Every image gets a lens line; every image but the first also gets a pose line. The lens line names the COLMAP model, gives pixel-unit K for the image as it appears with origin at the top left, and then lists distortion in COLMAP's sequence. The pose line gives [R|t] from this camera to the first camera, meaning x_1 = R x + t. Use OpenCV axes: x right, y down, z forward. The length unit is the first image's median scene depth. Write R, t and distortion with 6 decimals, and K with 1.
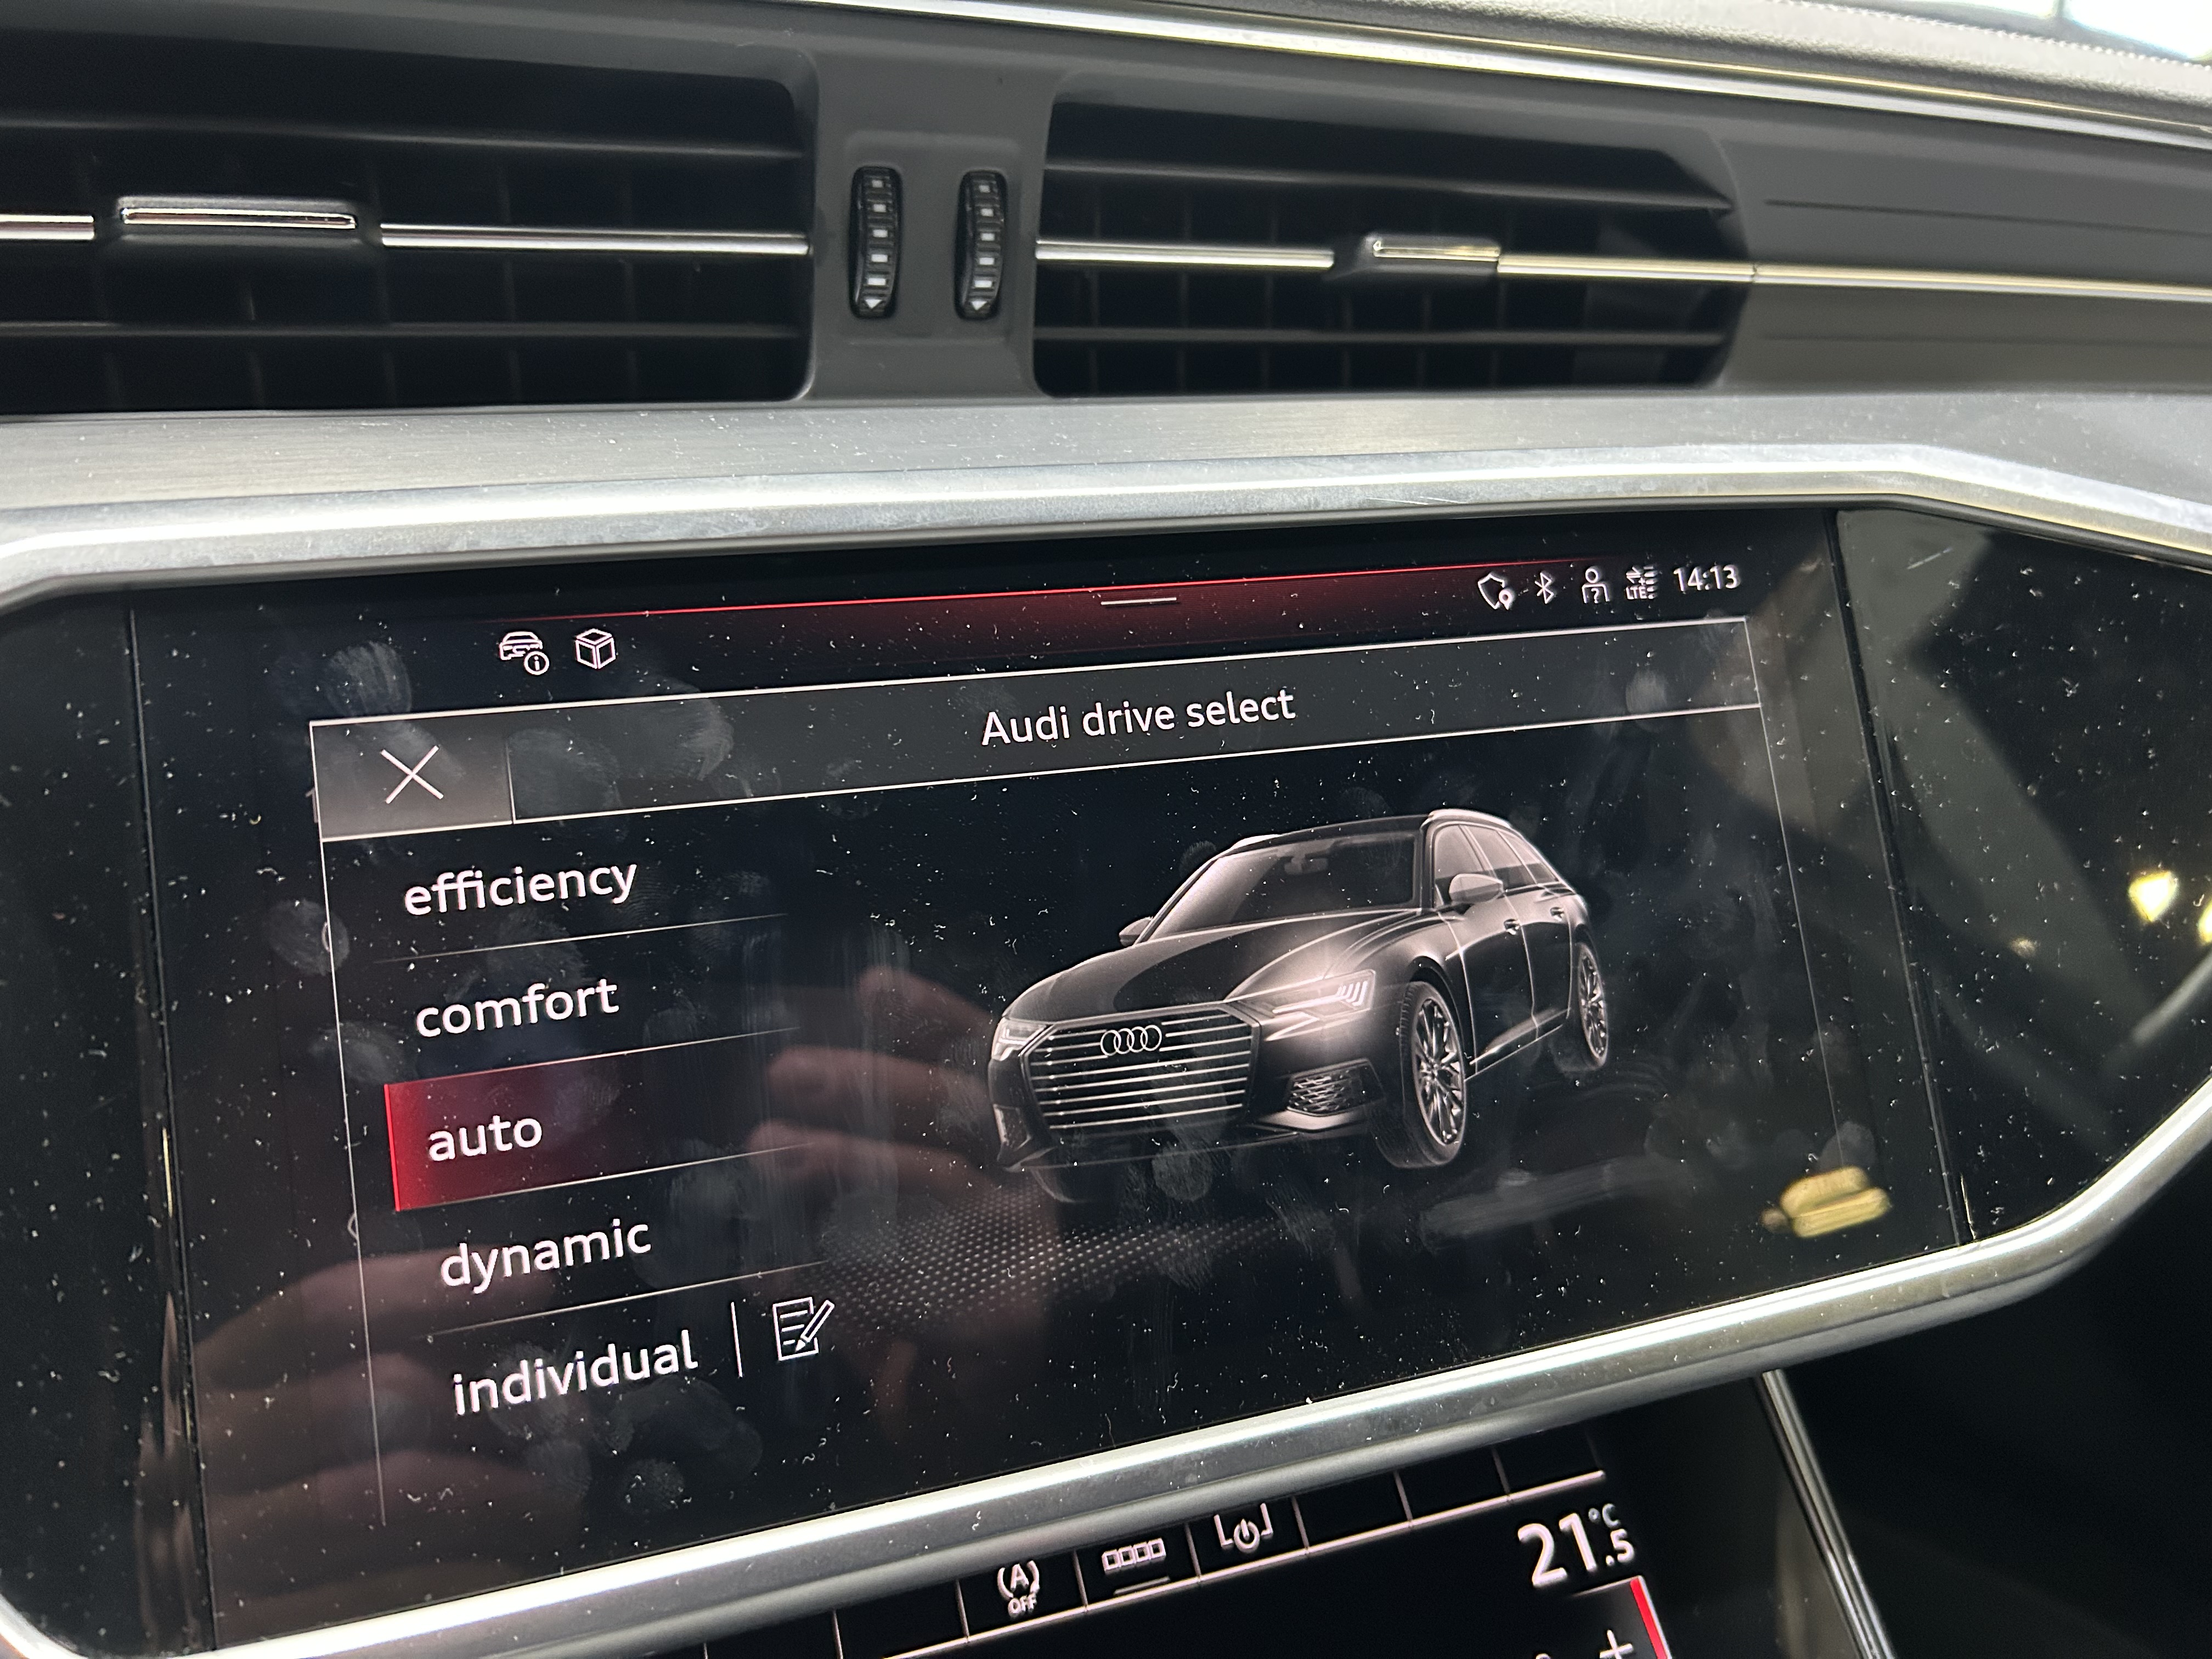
lens RADIAL K [[1727.6, 0, 1090.0], [0, 1727.6, 809.2], [0, 0, 1]] dist [-0.005241, -0.002551]
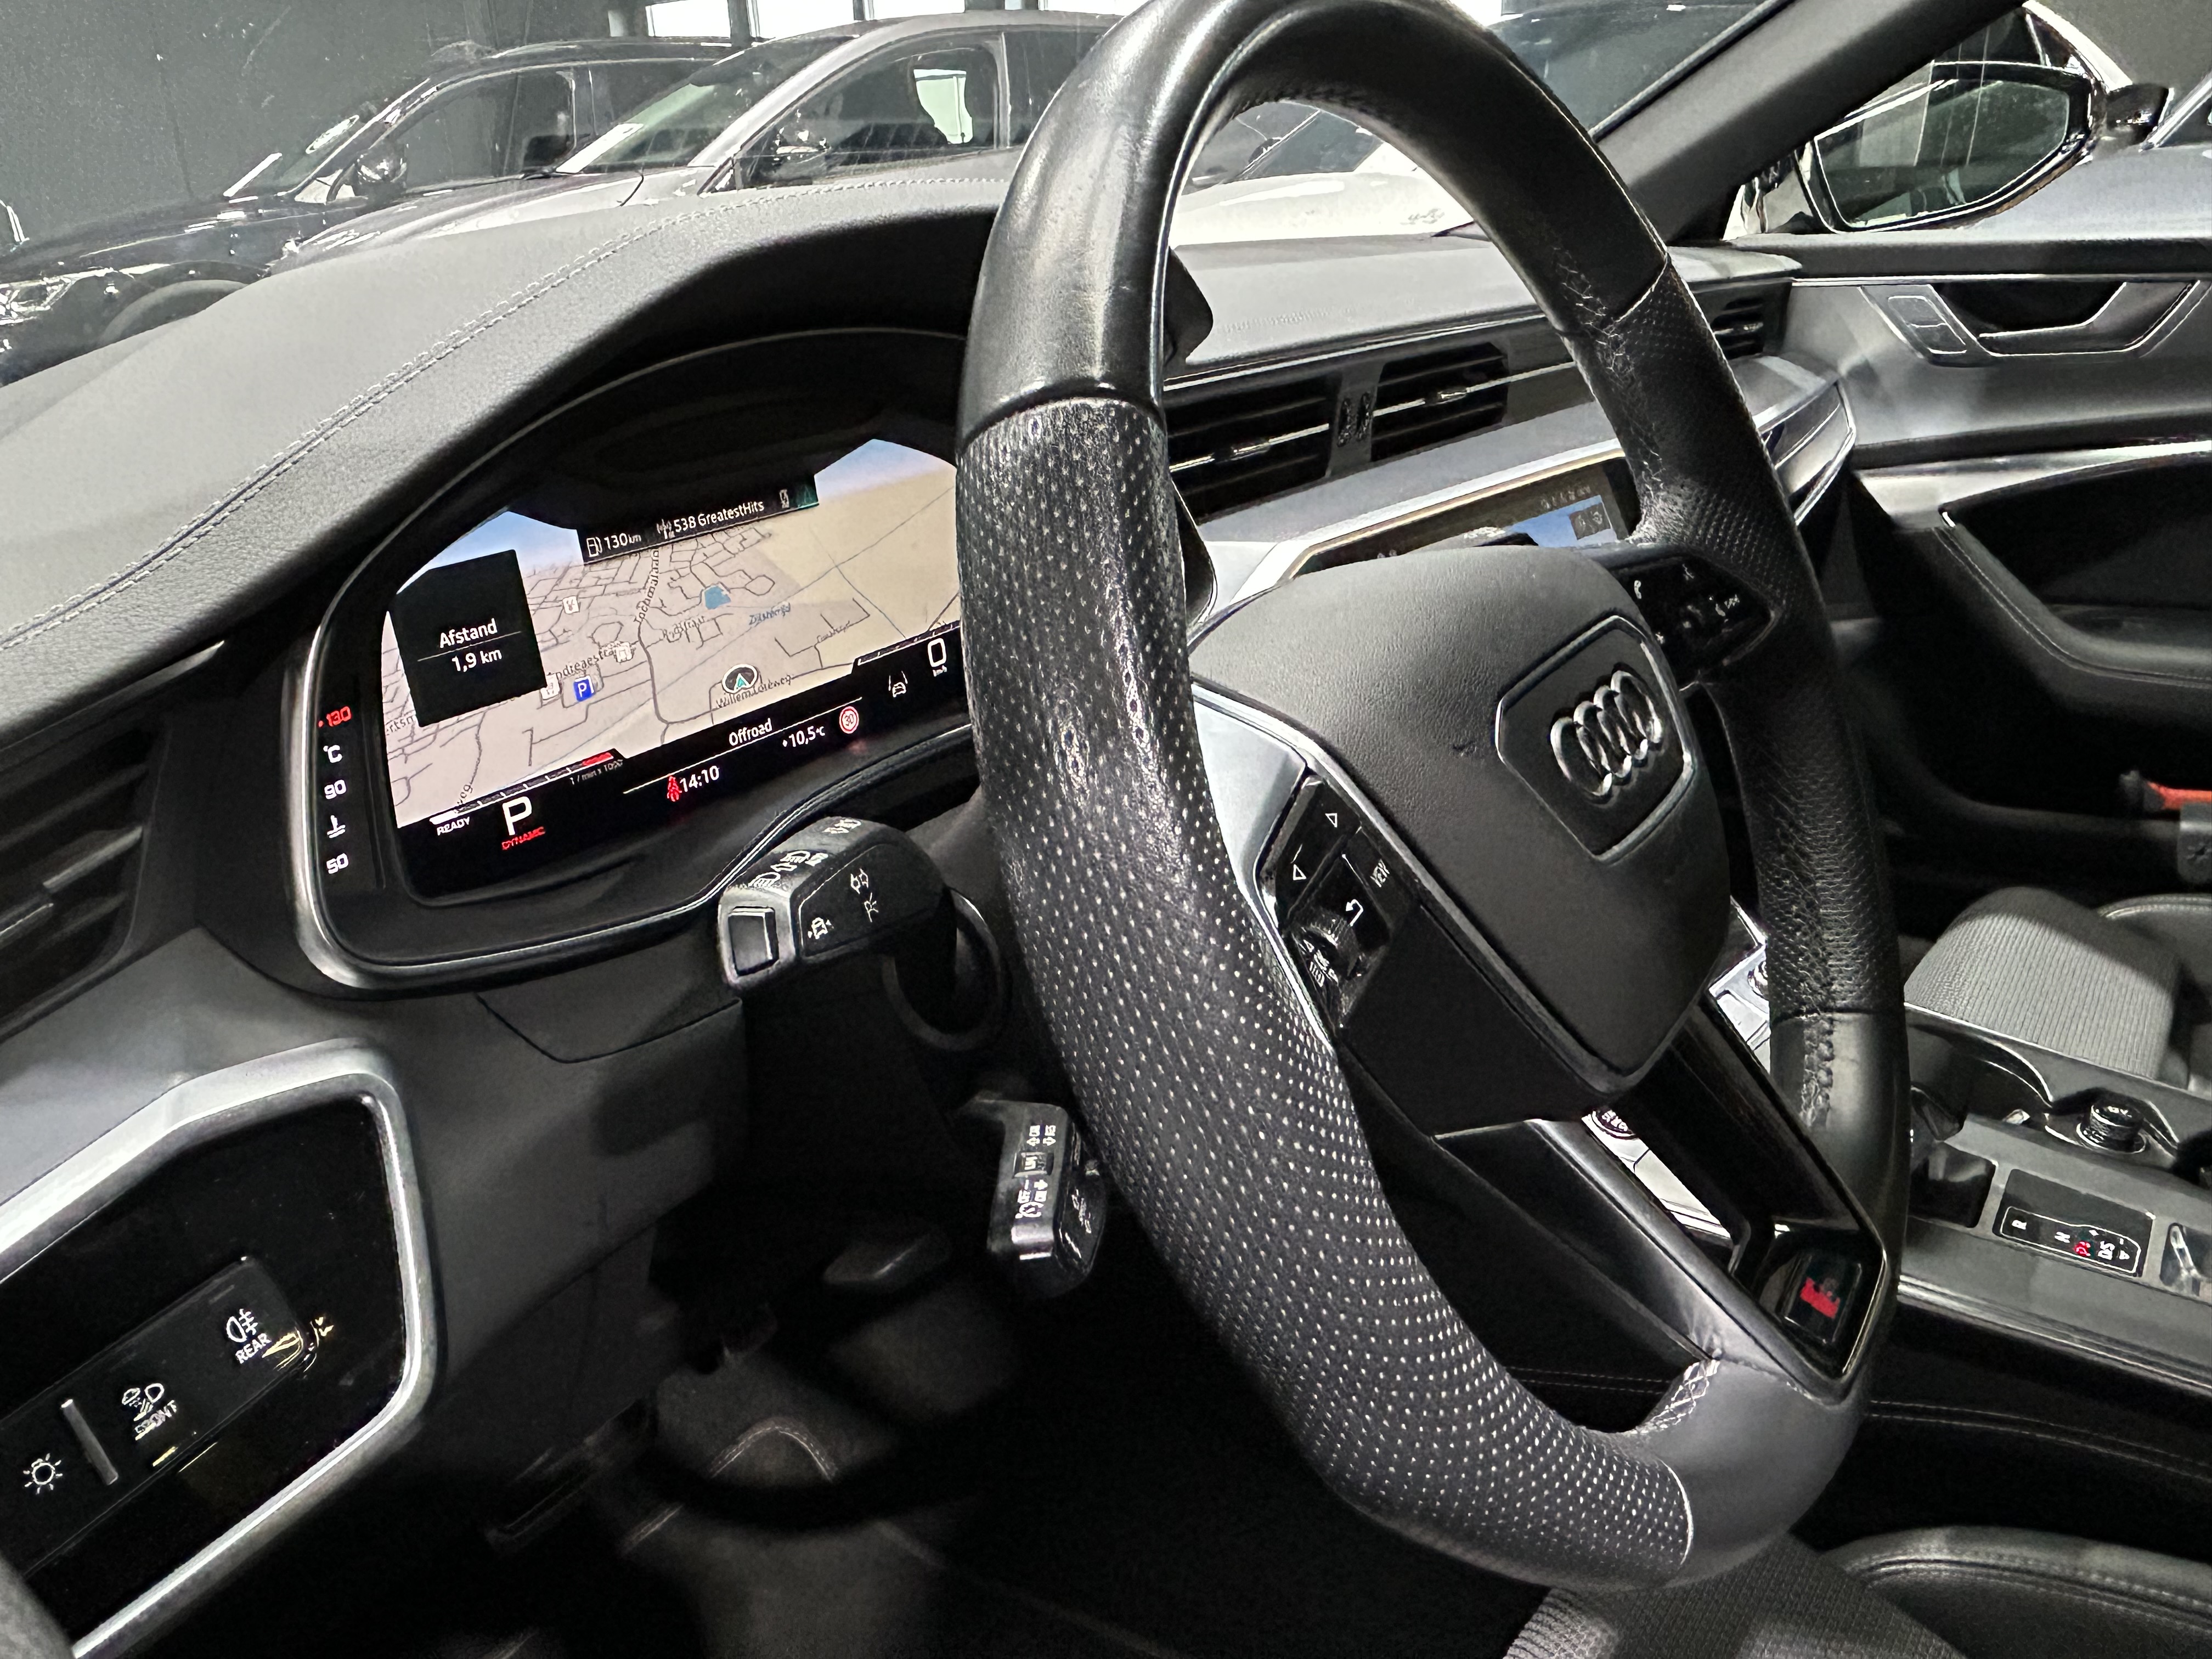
lens RADIAL K [[1622.3, 0, 1089.3], [0, 1622.3, 821.4], [0, 0, 1]] dist [0.028049, -0.052404]
pose [[0.899116, -0.223006, 0.376641, -1.753088], [0.208637, 0.974788, 0.079108, 0.035891], [-0.384787, 0.007454, 0.922975, -1.448870]]
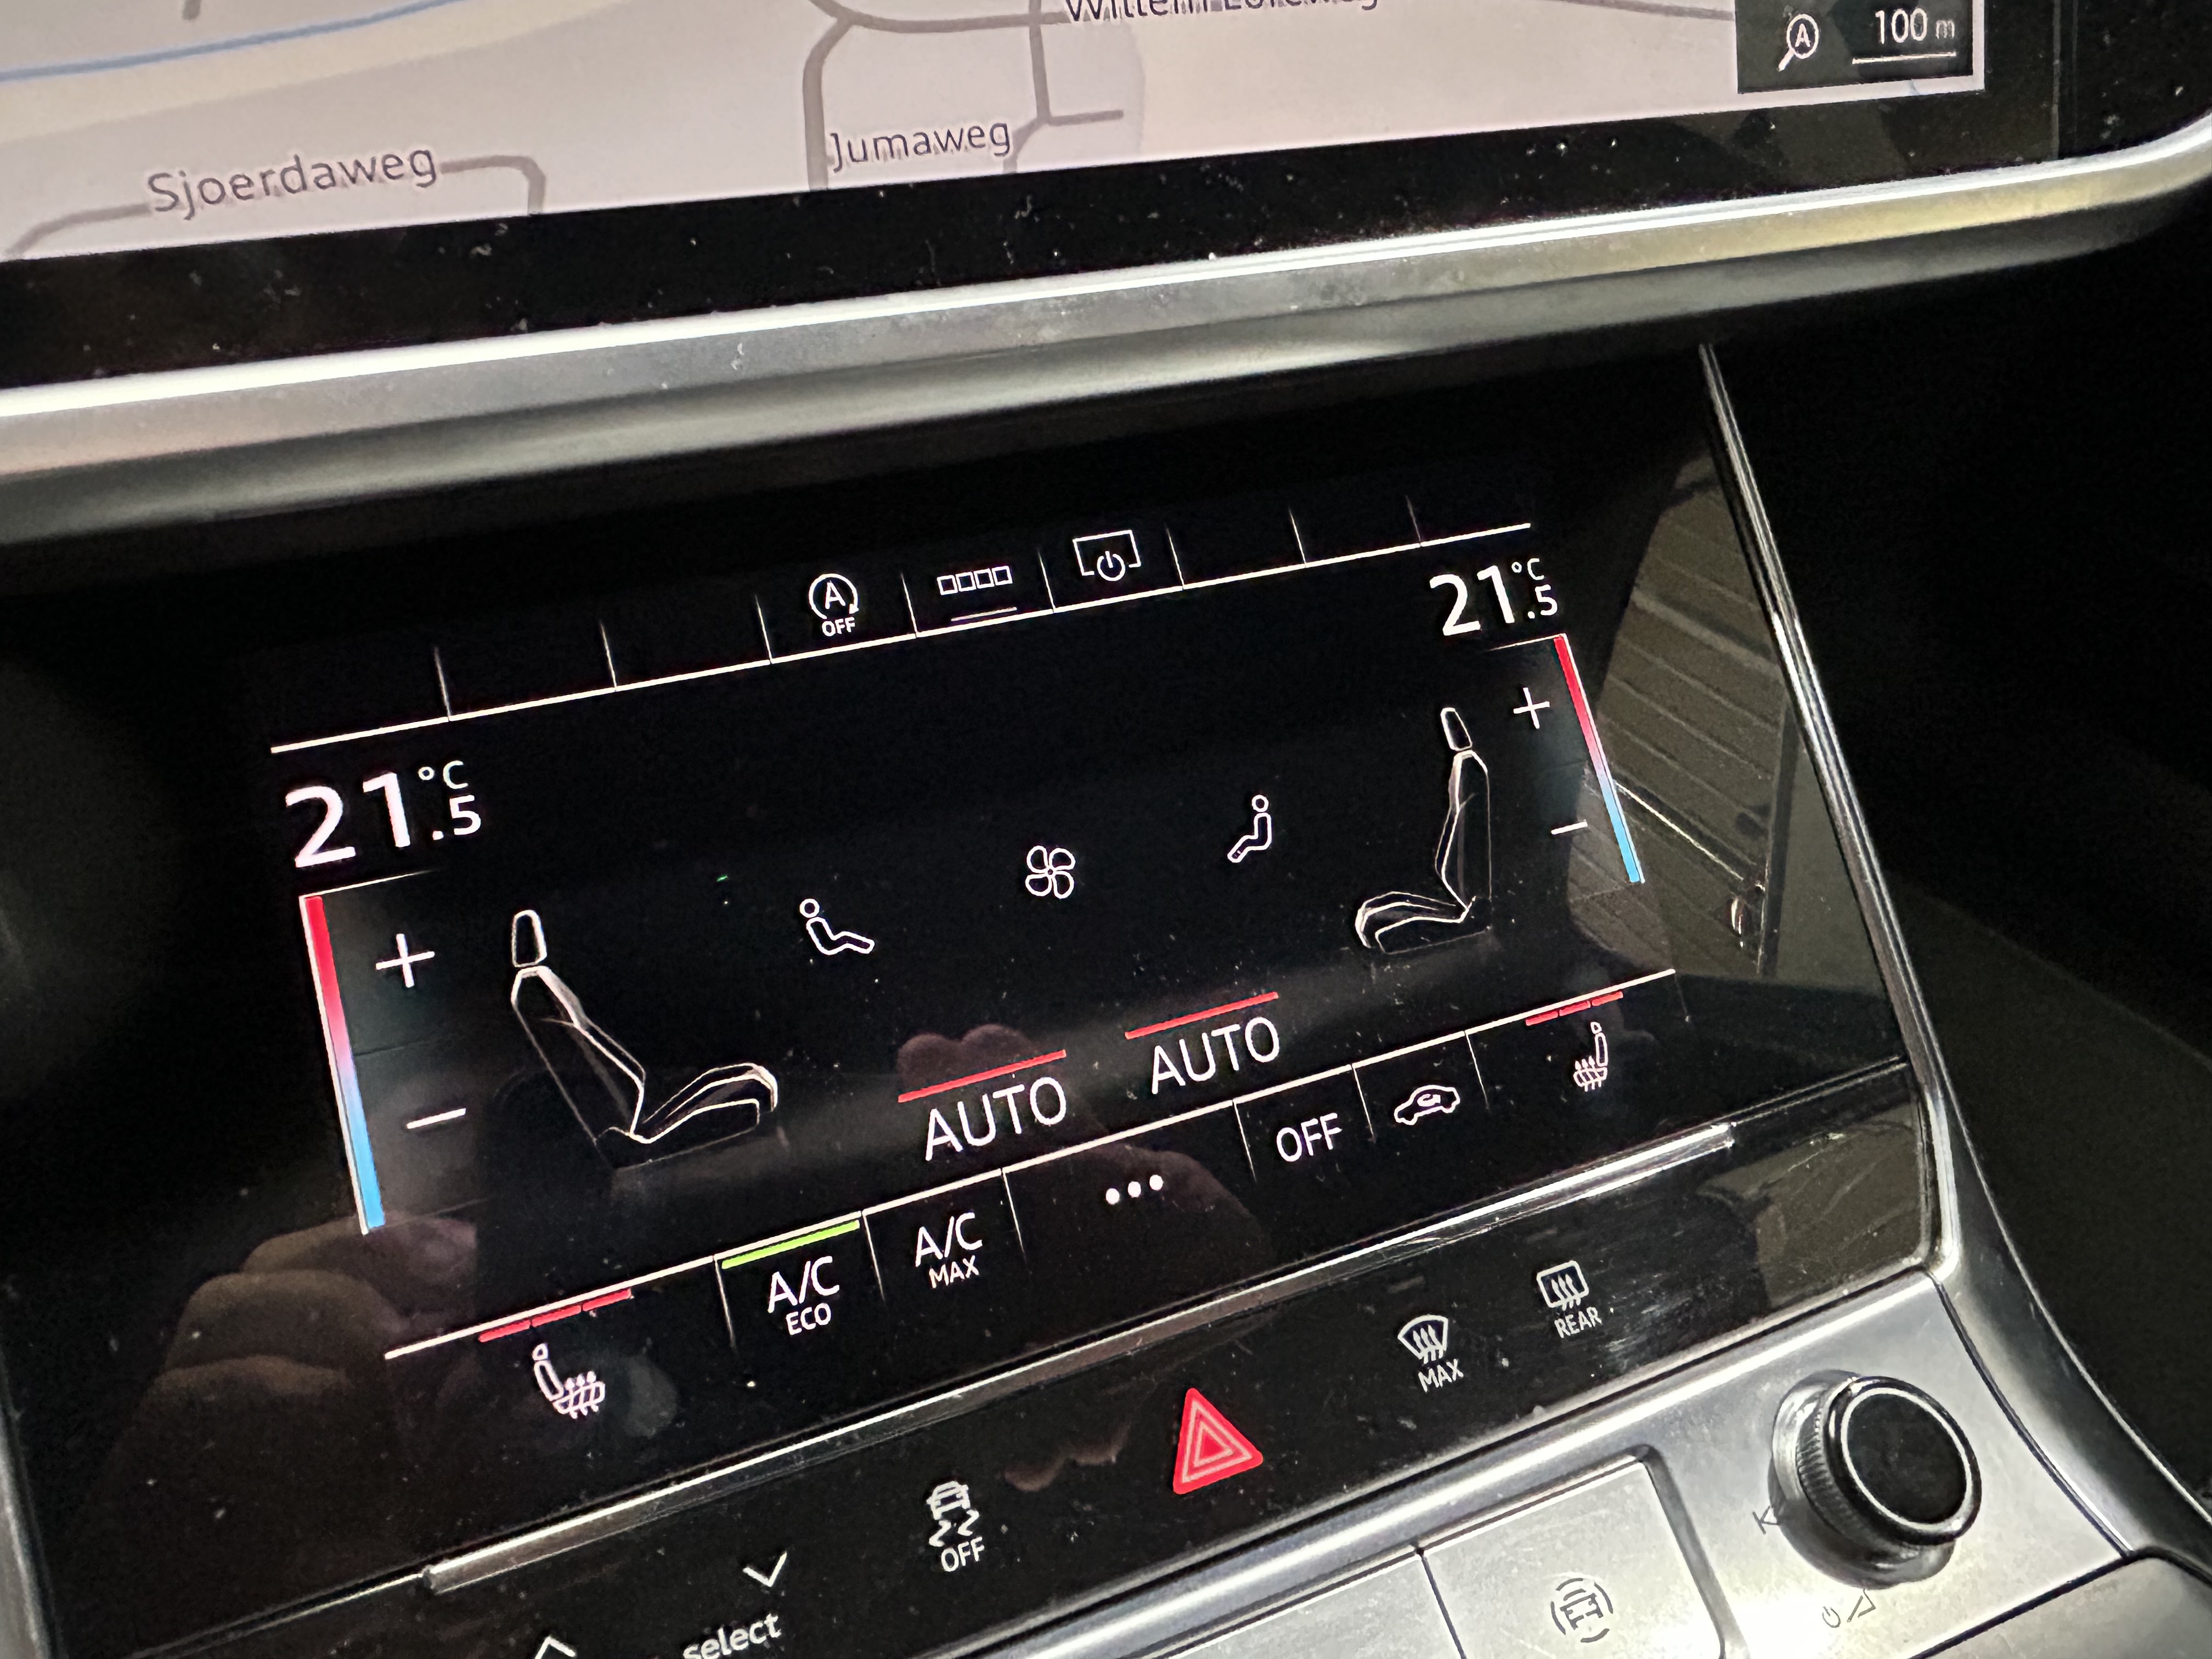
lens RADIAL K [[1593.8, 0, 1016.2], [0, 1593.8, 750.7], [0, 0, 1]] dist [0.000876, -0.004954]
pose [[0.999251, -0.000898, 0.038692, 0.016053], [-0.011462, 0.948017, 0.318013, 0.273008], [-0.036966, -0.318218, 0.947296, 0.258846]]
